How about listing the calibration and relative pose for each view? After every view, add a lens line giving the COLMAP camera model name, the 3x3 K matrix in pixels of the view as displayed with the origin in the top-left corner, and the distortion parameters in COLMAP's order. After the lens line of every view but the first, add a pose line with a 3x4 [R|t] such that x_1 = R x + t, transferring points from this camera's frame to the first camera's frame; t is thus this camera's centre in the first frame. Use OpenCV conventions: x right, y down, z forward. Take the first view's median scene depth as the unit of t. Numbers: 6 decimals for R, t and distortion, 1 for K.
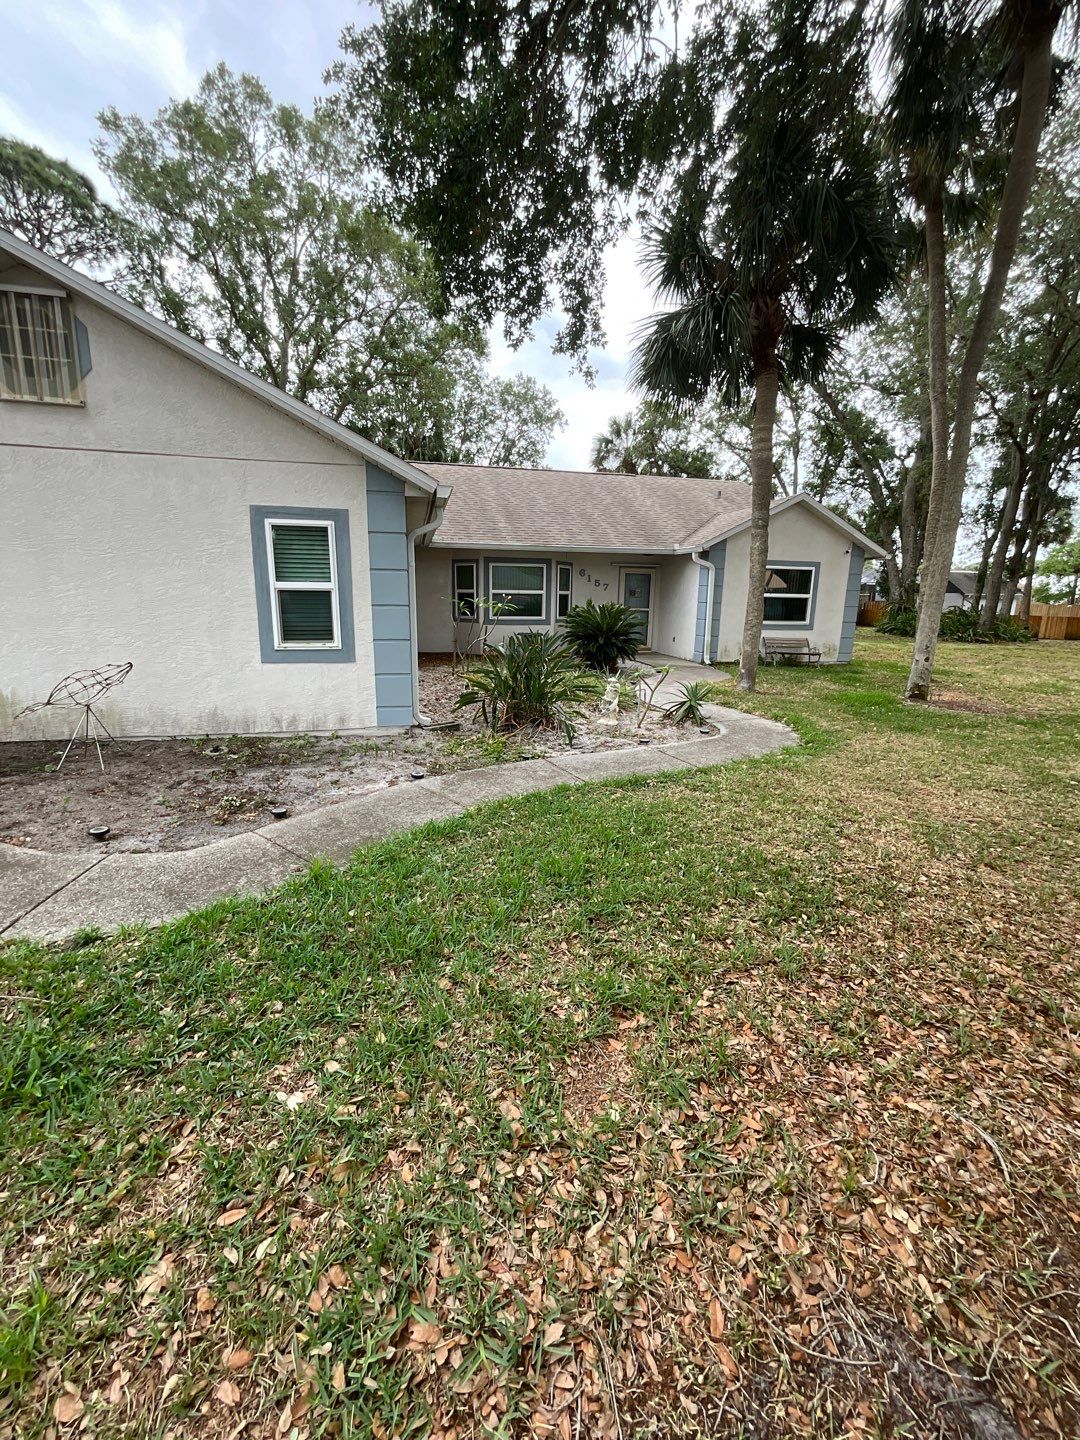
lens RADIAL K [[597.2, 0, 540.0], [0, 597.2, 720.0], [0, 0, 1]] dist [0.000017, 0.000191]
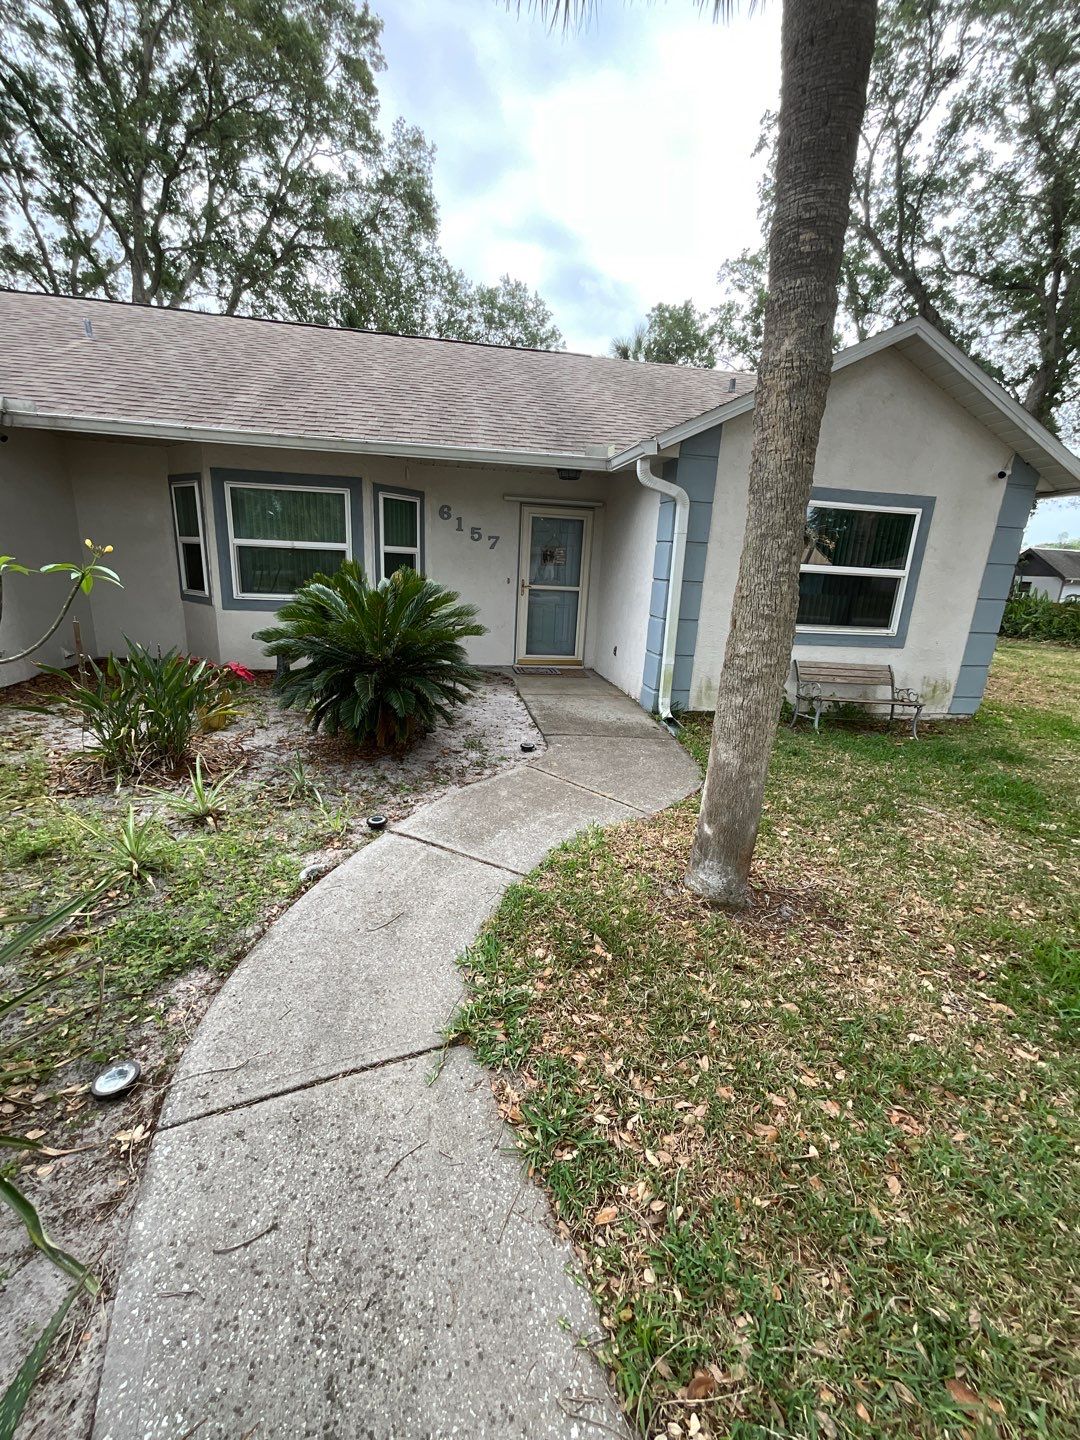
lens RADIAL K [[591.4, 0, 544.9], [0, 591.4, 725.5], [0, 0, 1]] dist [0.000116, -0.000103]
pose [[0.998652, 0.041808, -0.030772, 0.195962], [-0.039816, 0.997237, 0.062711, -0.108499], [0.033308, -0.061401, 0.997557, 0.529509]]
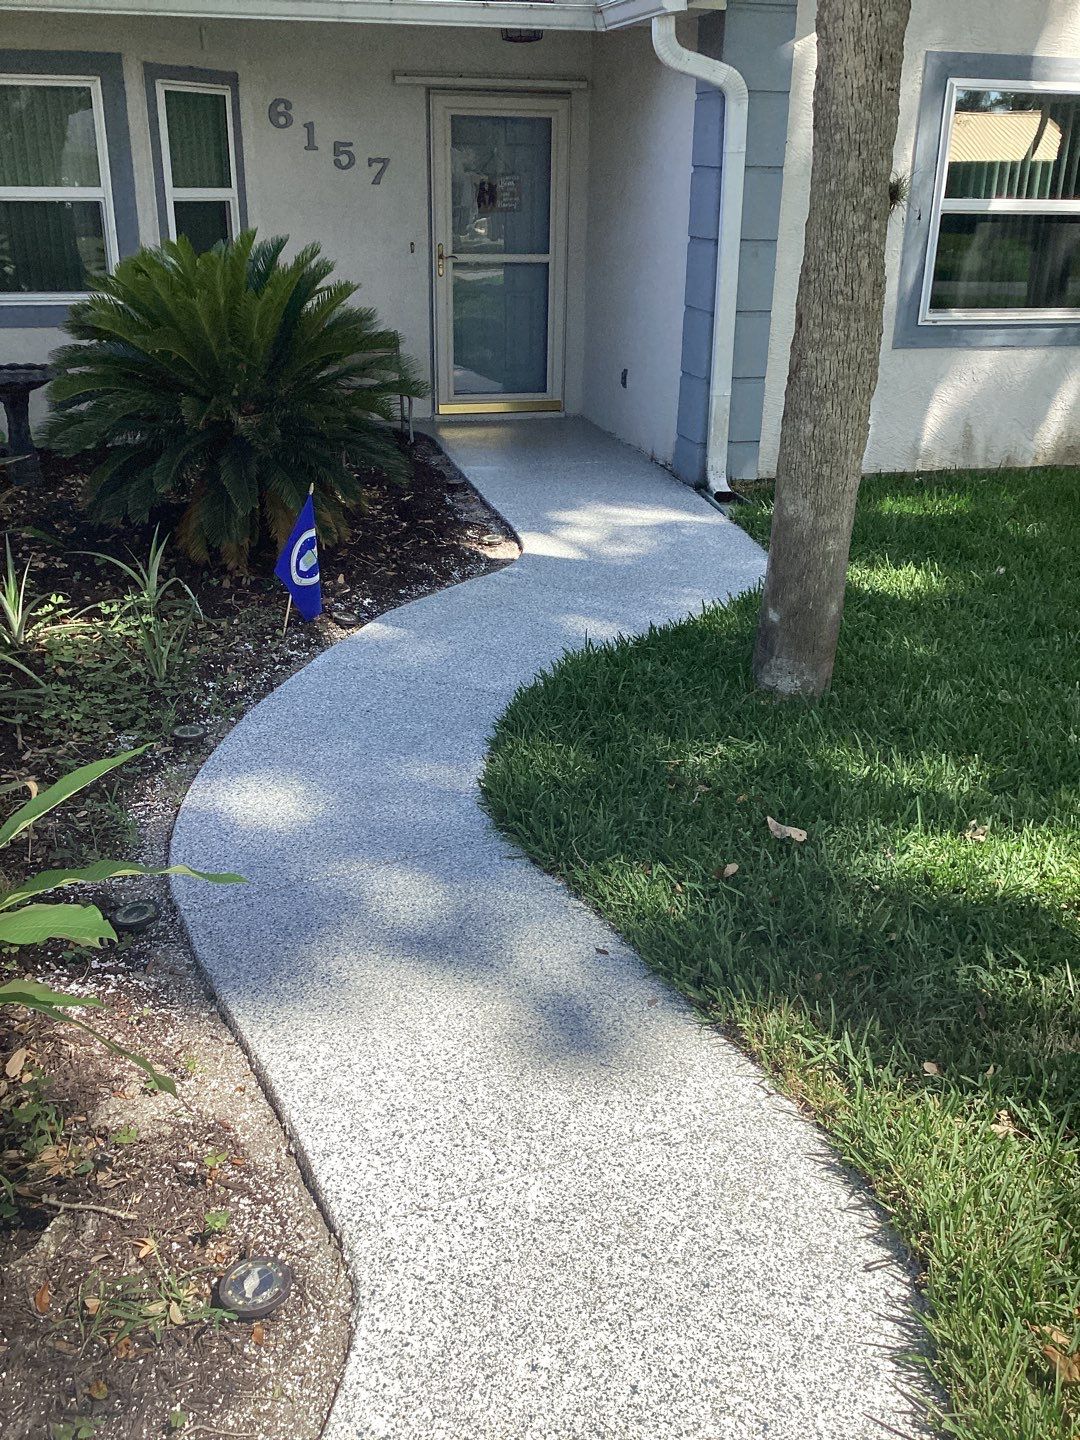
lens RADIAL K [[1304.2, 0, 534.2], [0, 1304.2, 712.8], [0, 0, 1]] dist [0.151364, -0.245695]
pose [[0.999656, -0.015663, 0.021021, 0.180540], [0.011756, 0.984574, 0.174573, -0.096703], [-0.023431, -0.174266, 0.984420, 0.410951]]
